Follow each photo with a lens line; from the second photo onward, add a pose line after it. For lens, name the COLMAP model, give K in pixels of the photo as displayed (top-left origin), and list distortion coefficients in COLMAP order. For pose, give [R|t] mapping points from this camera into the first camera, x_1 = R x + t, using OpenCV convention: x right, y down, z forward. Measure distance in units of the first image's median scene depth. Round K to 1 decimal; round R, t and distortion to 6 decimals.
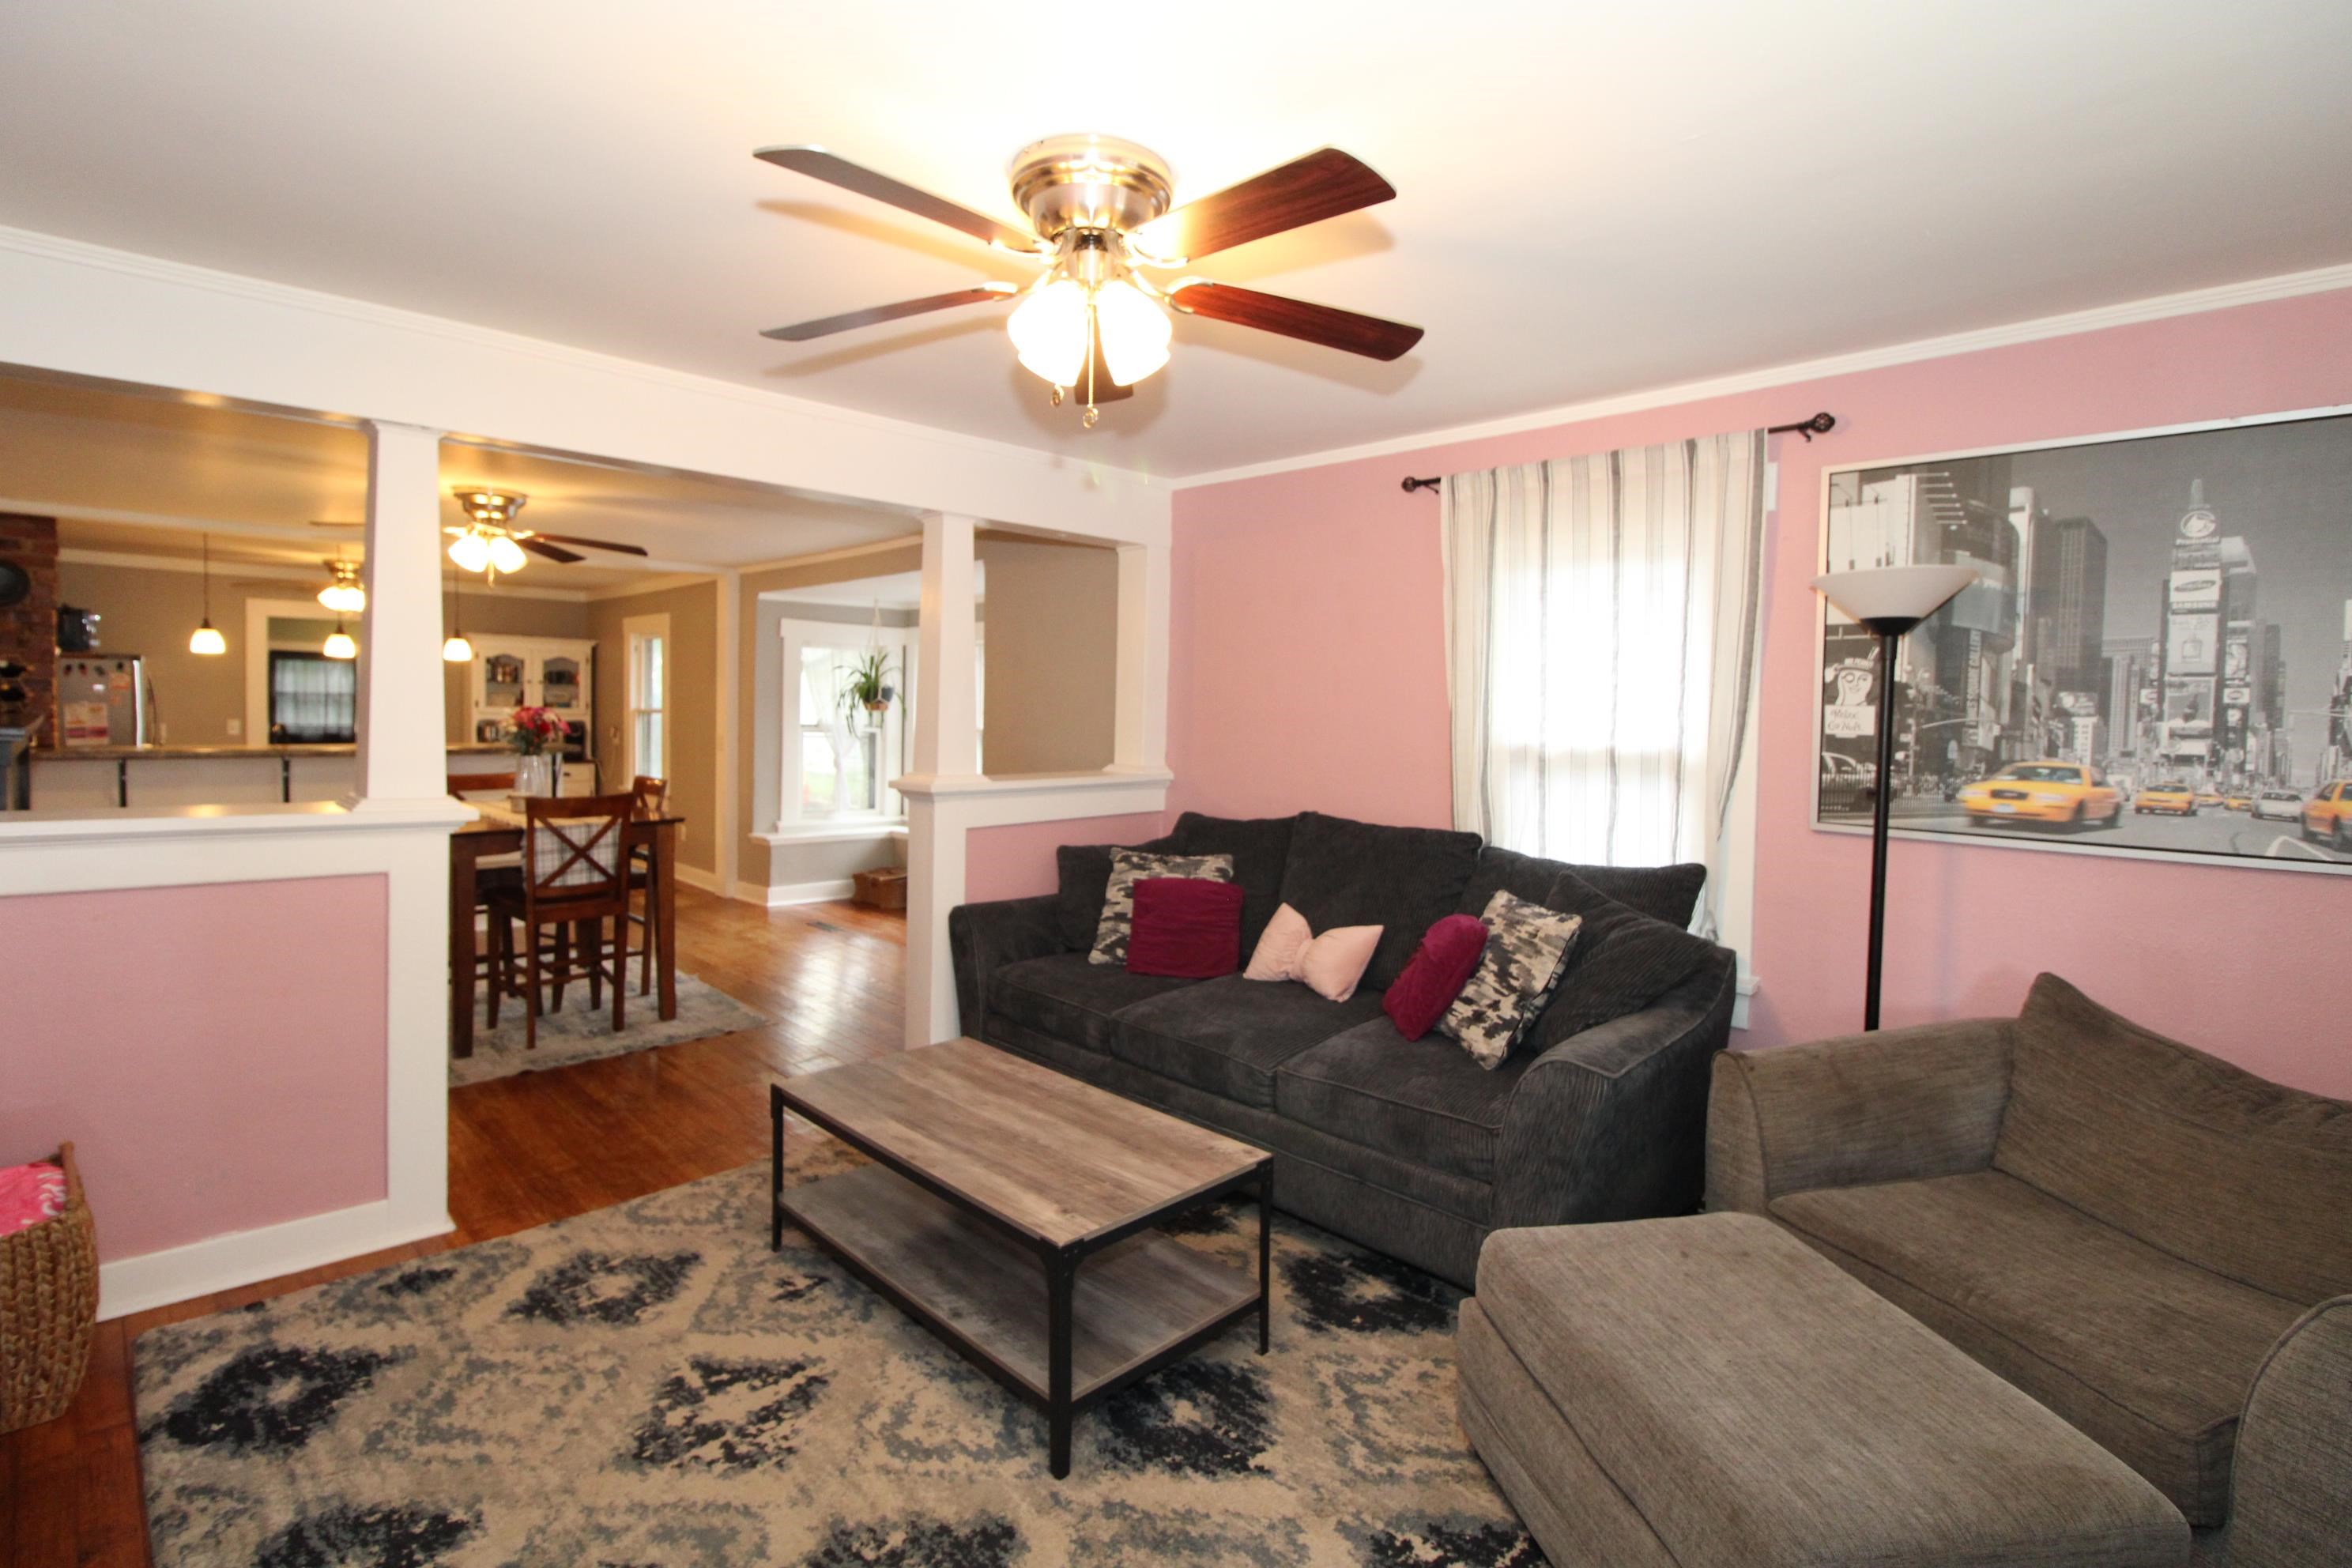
lens RADIAL K [[1098.5, 0, 1174.7], [0, 1098.5, 745.8], [0, 0, 1]] dist [0.001409, -0.013201]
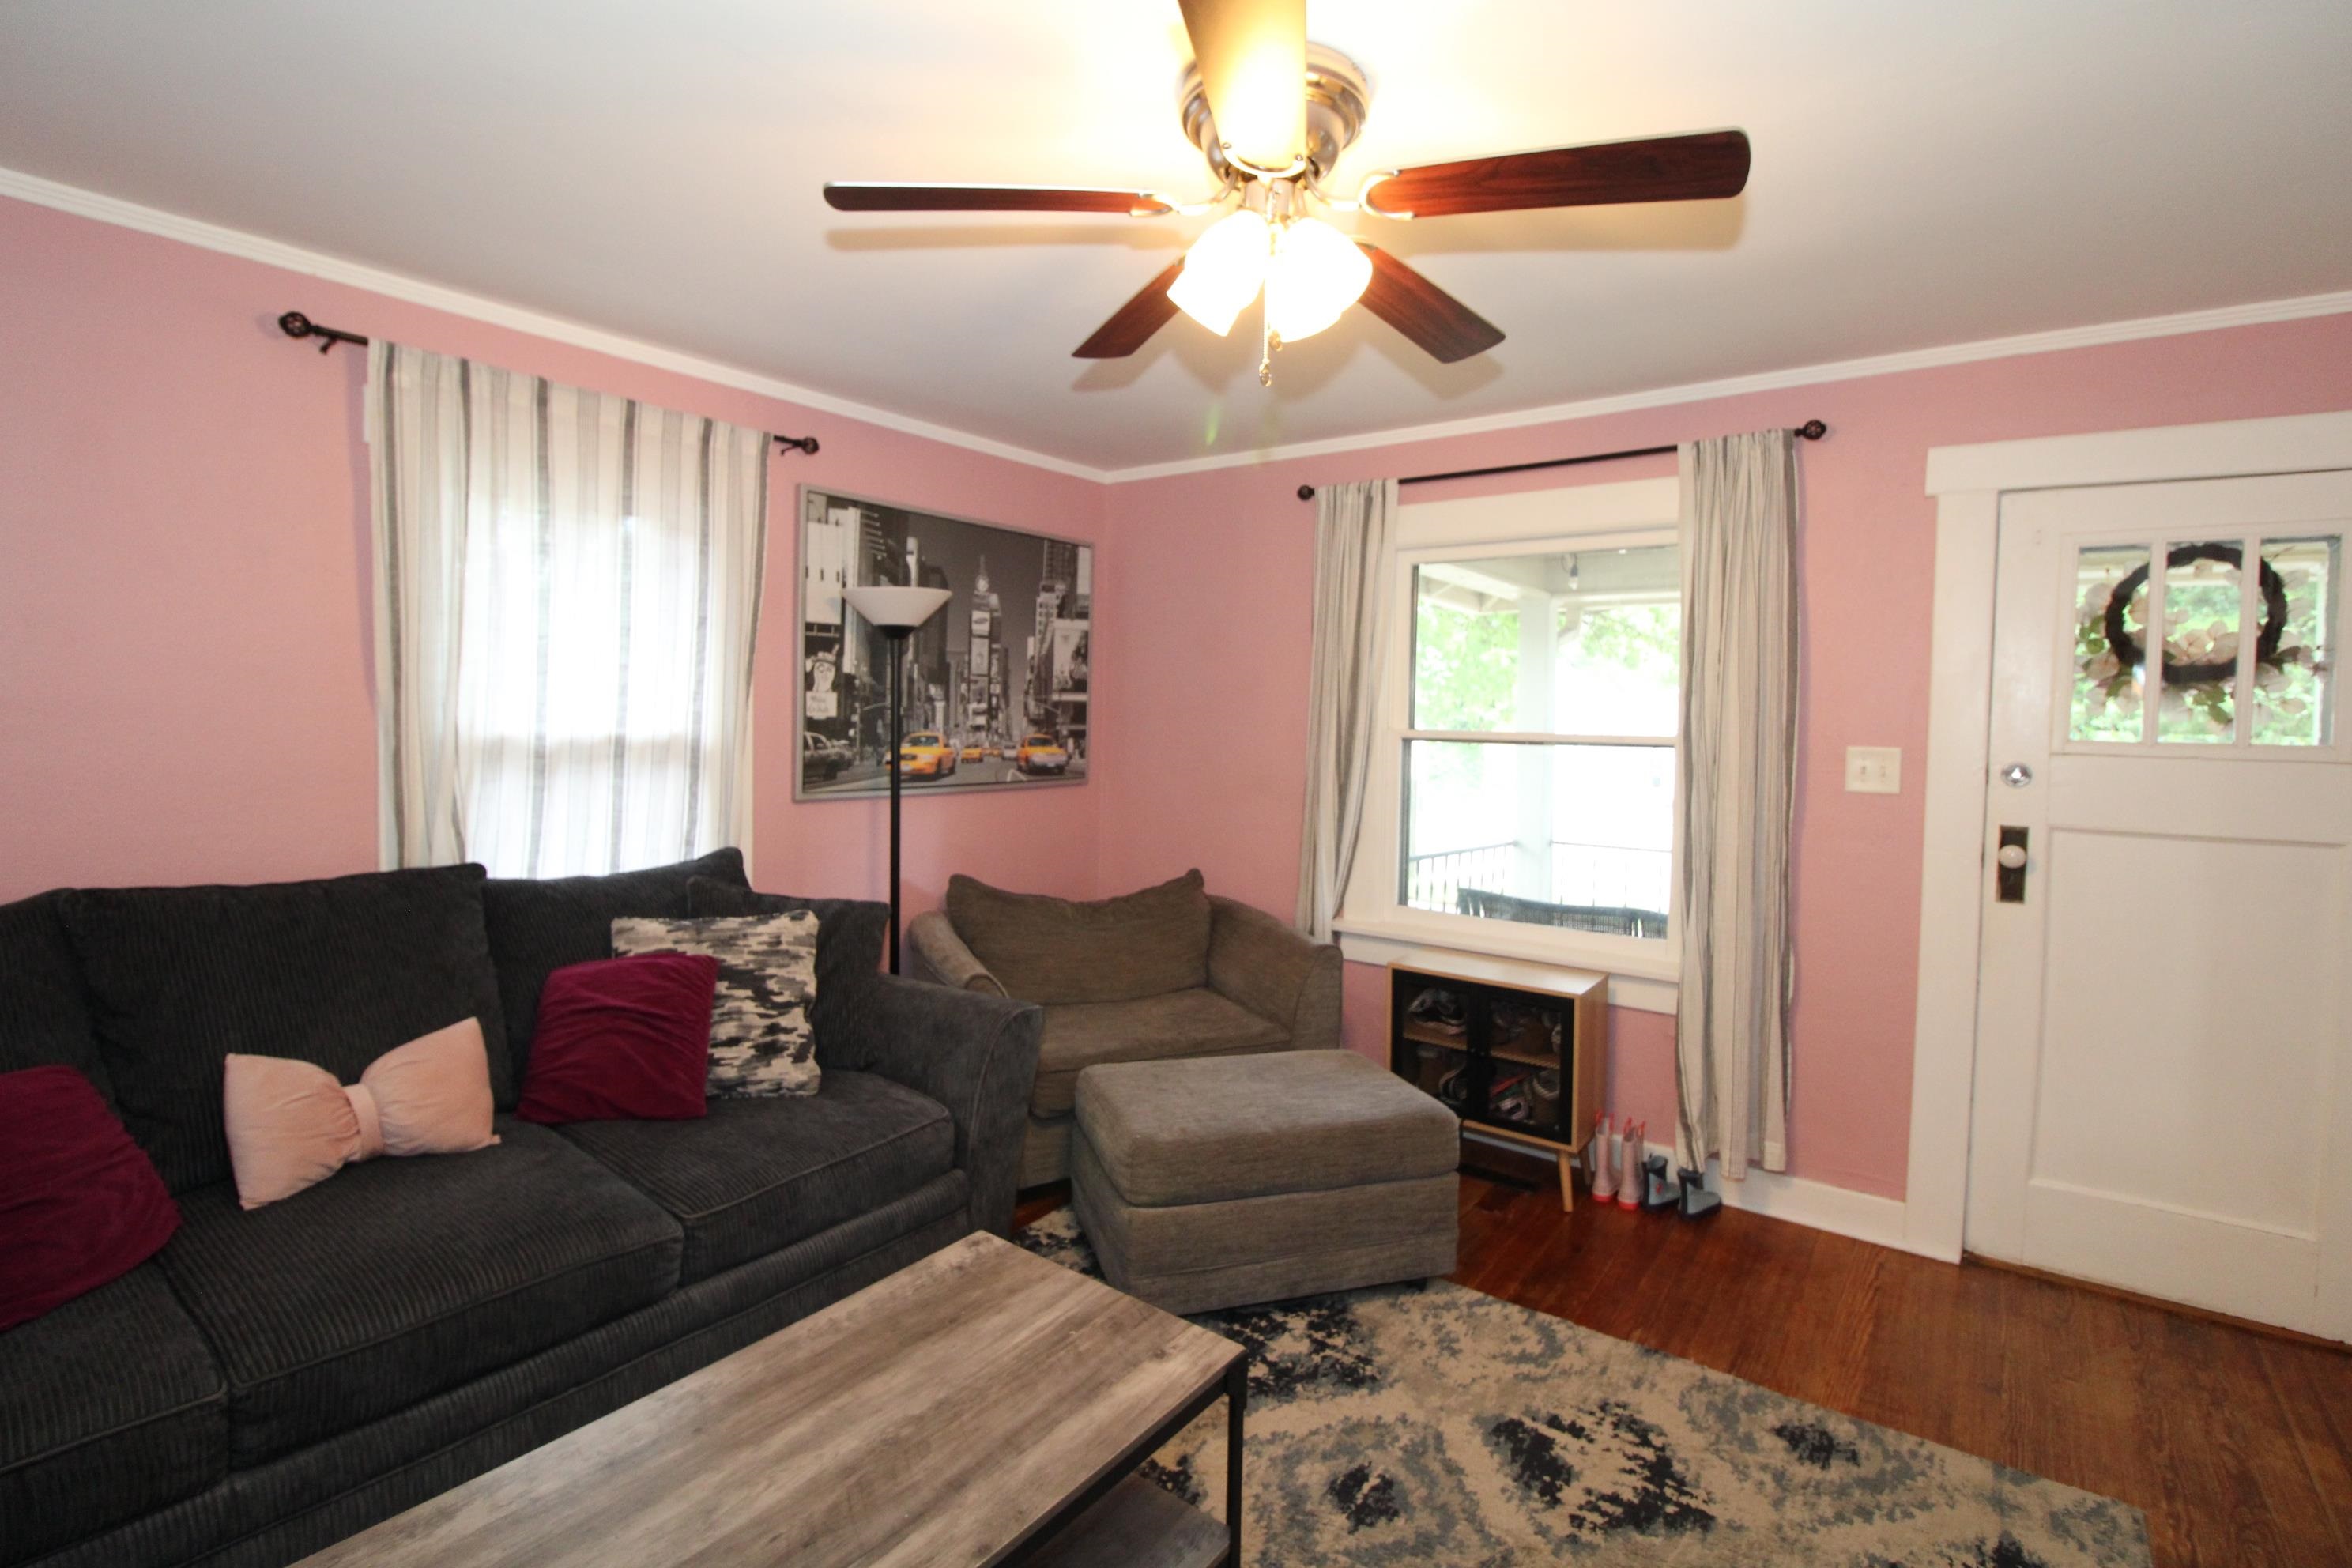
lens RADIAL K [[1098.5, 0, 1174.7], [0, 1098.5, 745.8], [0, 0, 1]] dist [0.001409, -0.013201]
pose [[-0.137133, -0.050204, 0.989279, -0.606678], [0.014148, 0.998514, 0.052634, -0.035306], [-0.990452, 0.021214, -0.136219, 0.774475]]
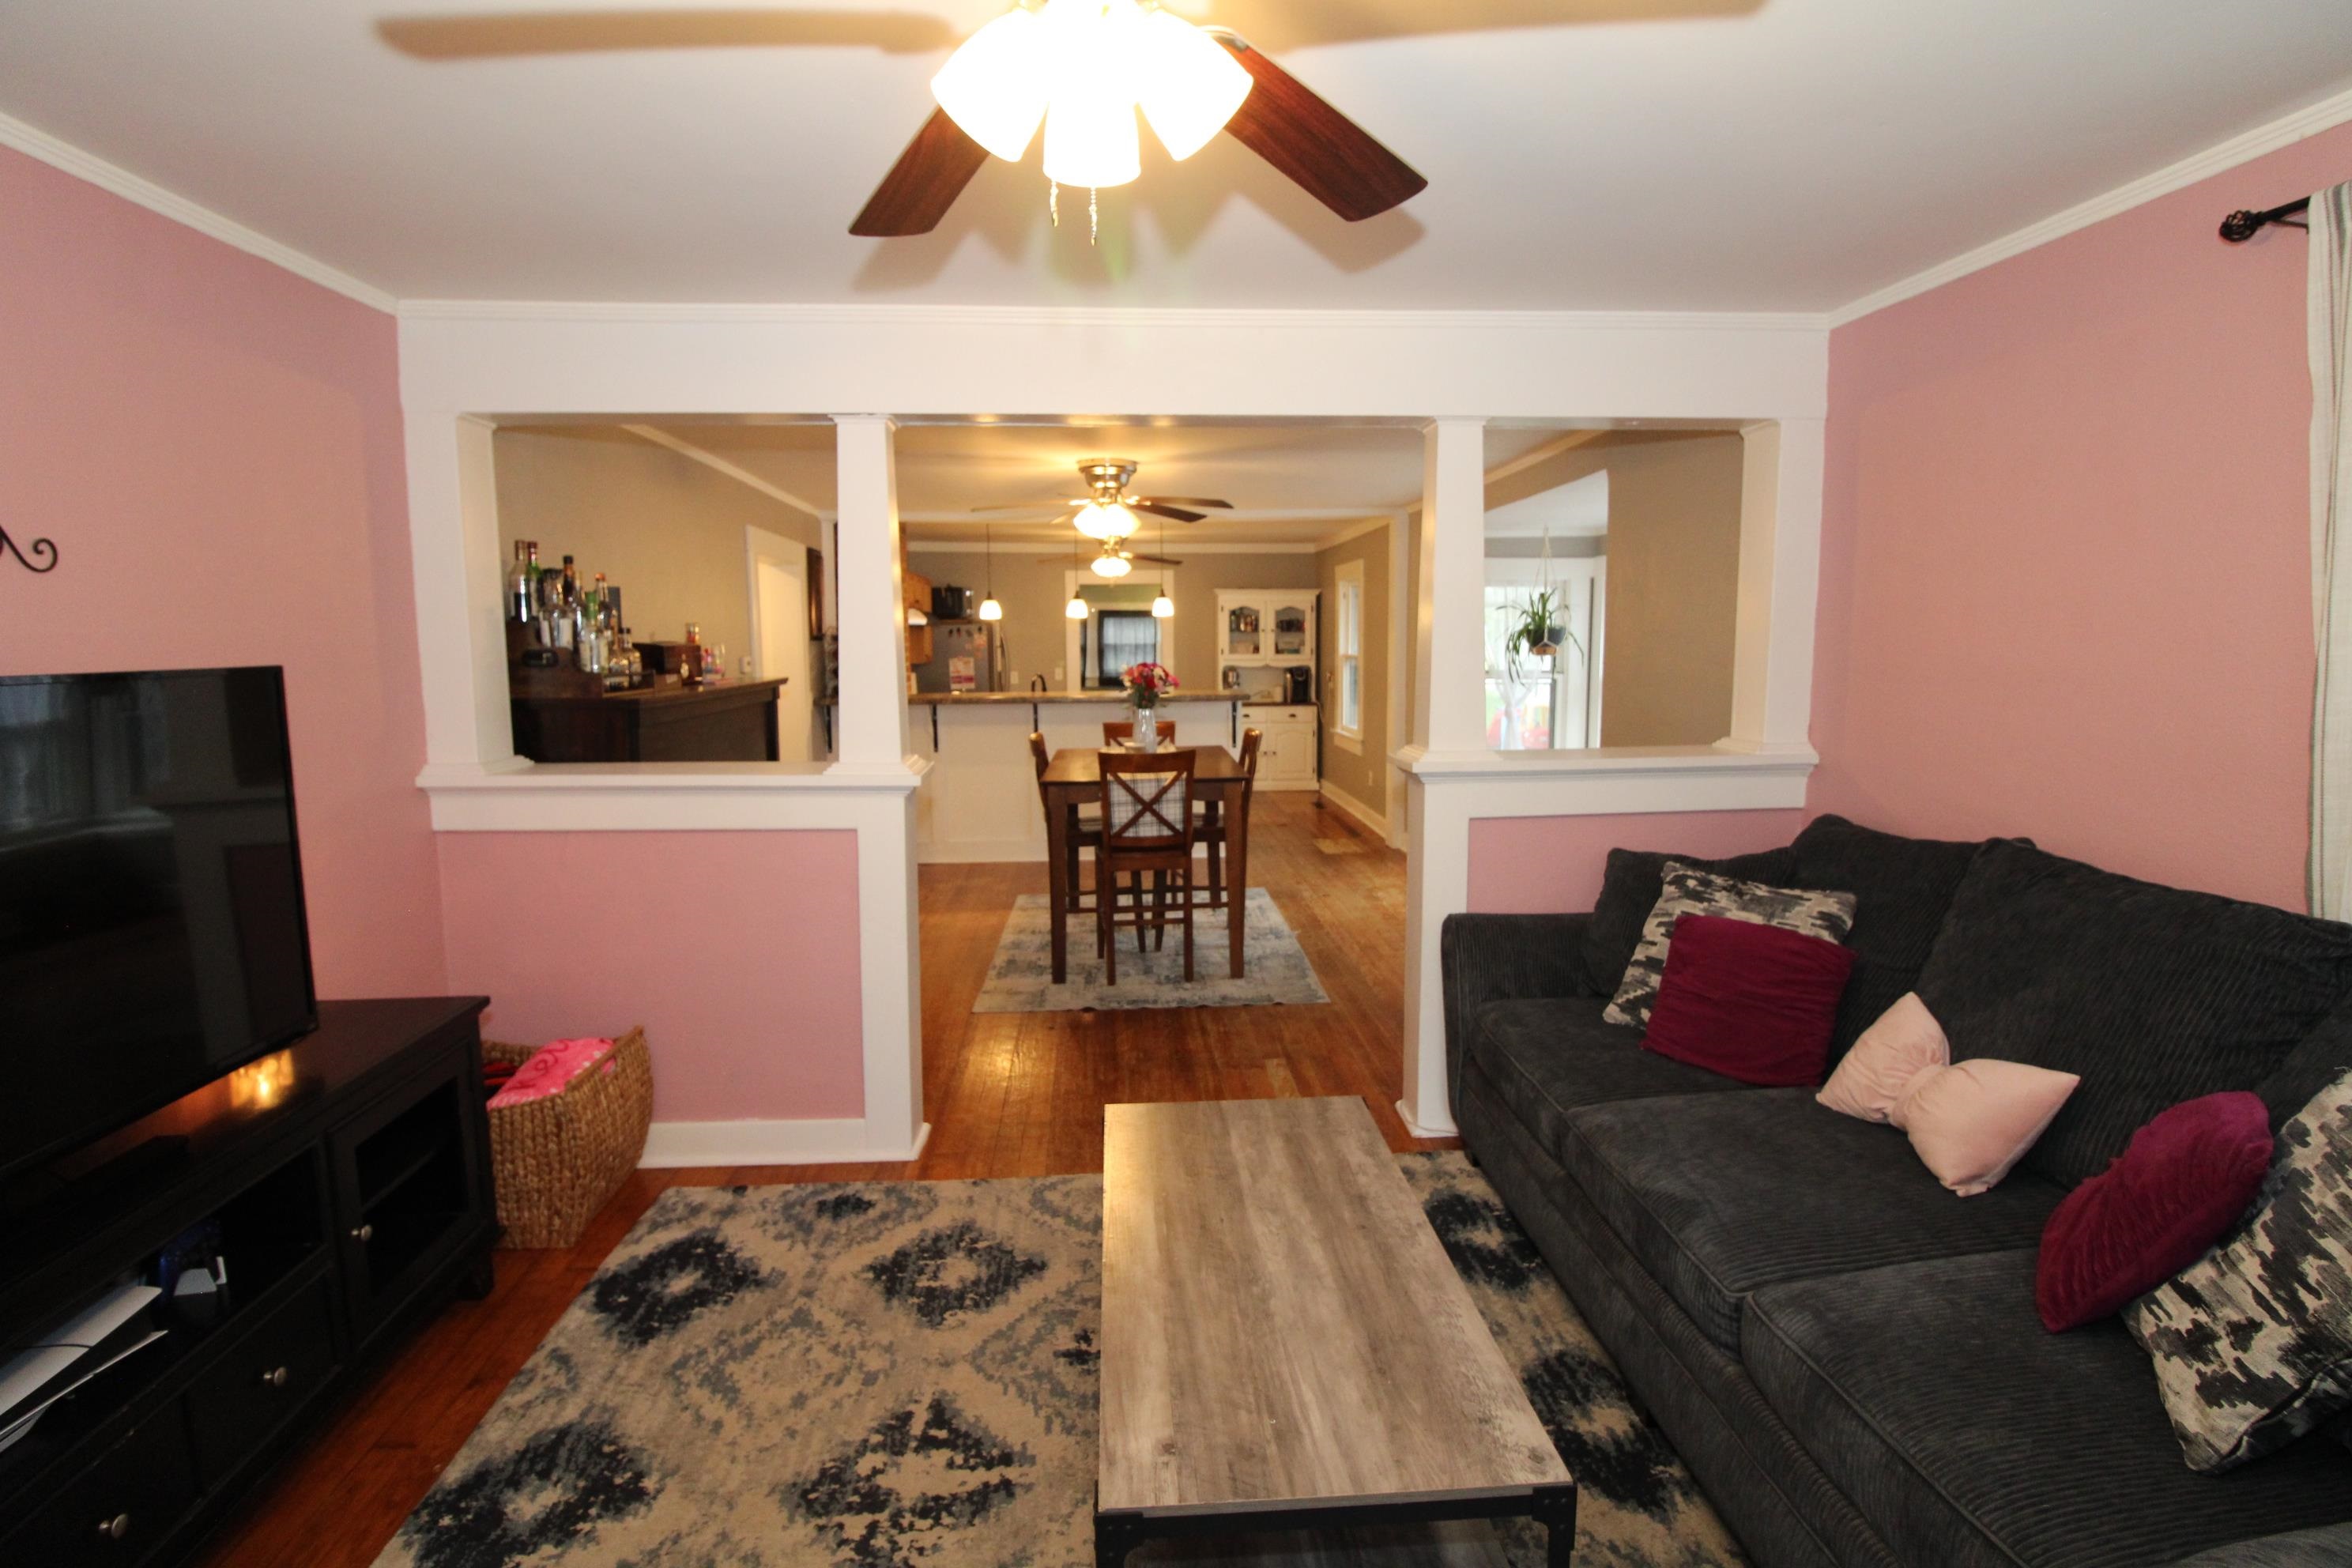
lens RADIAL K [[1098.5, 0, 1174.7], [0, 1098.5, 745.8], [0, 0, 1]] dist [0.001409, -0.013201]
pose [[0.751173, 0.041037, -0.658829, 0.235284], [-0.000640, 0.998110, 0.061441, -0.035048], [0.660105, -0.045732, 0.749780, 0.367552]]
